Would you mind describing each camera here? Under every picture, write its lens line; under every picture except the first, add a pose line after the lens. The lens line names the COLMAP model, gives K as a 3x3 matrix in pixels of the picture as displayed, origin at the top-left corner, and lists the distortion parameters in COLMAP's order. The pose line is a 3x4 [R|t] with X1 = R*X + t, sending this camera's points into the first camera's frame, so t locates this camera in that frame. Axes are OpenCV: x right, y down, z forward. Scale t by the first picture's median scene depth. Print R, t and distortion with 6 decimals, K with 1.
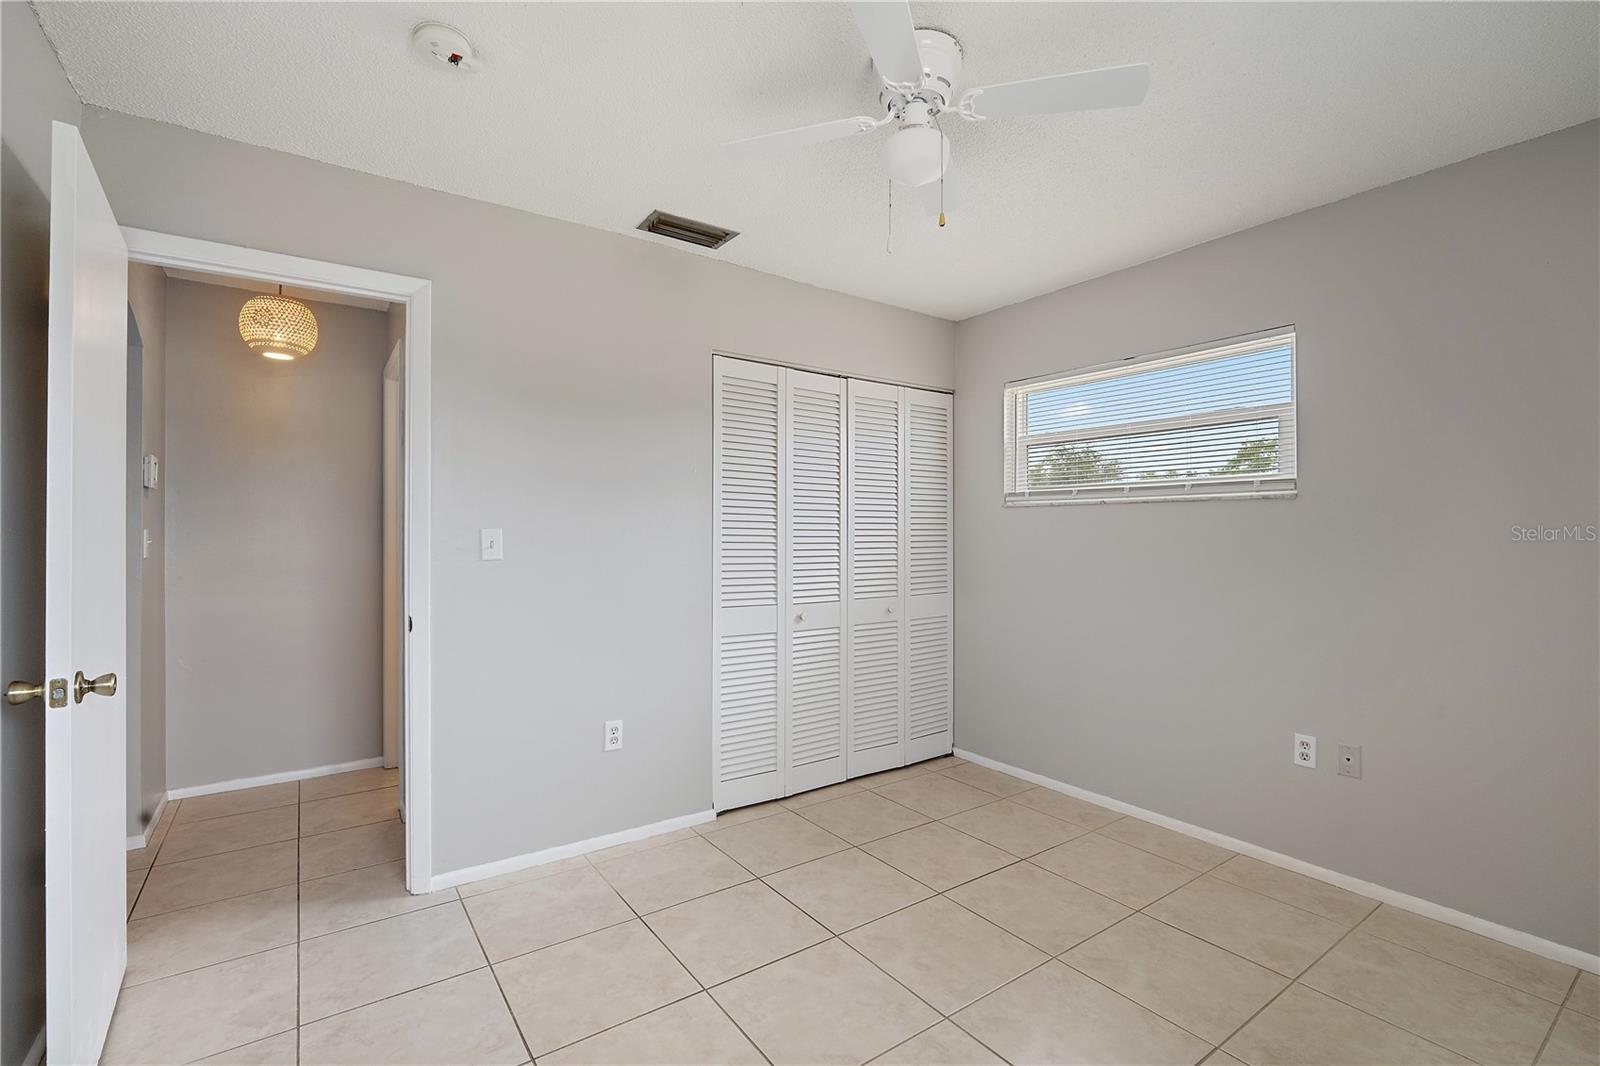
lens RADIAL K [[720.0, 0, 804.3], [0, 720.0, 533.8], [0, 0, 1]] dist [-0.007448, 0.001629]
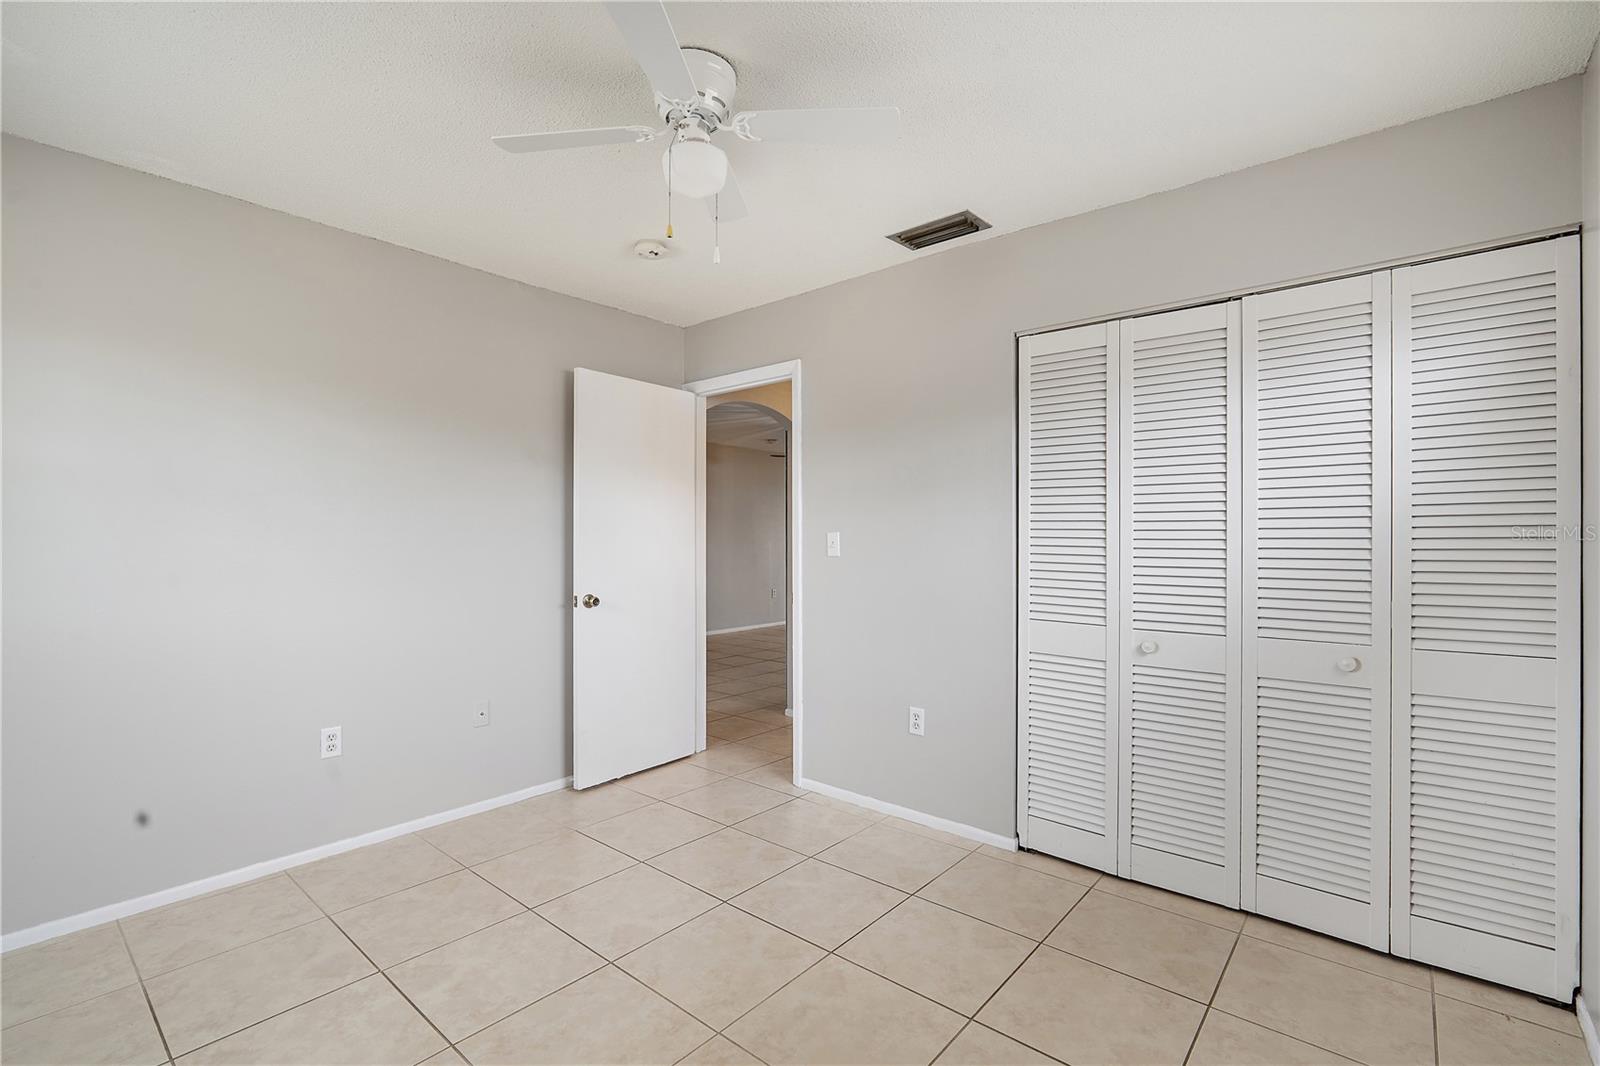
lens RADIAL K [[720.0, 0, 786.1], [0, 720.0, 536.4], [0, 0, 1]] dist [-0.007448, 0.001629]
pose [[0.232088, -0.005593, -0.972679, 0.681800], [-0.002413, 0.999977, -0.006325, 0.007444], [0.972692, 0.003815, 0.232070, 0.505200]]
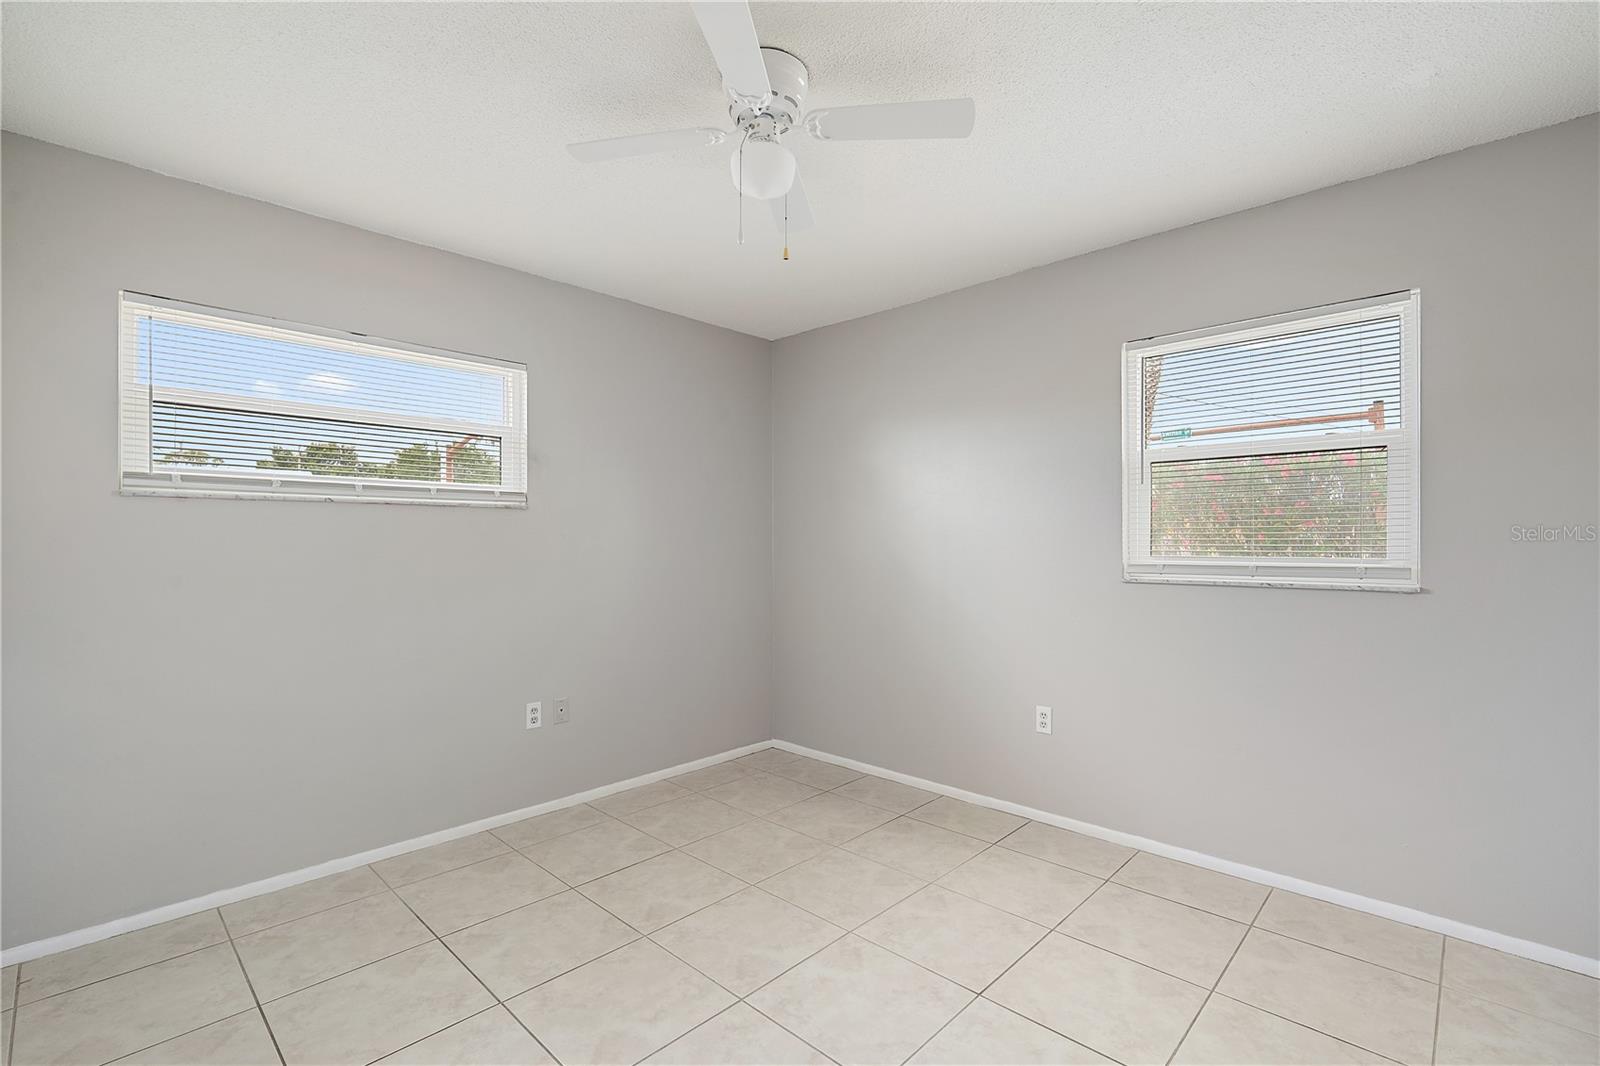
lens RADIAL K [[720.0, 0, 803.1], [0, 720.0, 539.9], [0, 0, 1]] dist [-0.007448, 0.001629]
pose [[-0.188637, -0.002430, 0.982044, -0.498146], [0.000377, 0.999997, 0.002547, -0.000687], [-0.982047, 0.000851, -0.188635, 0.650636]]
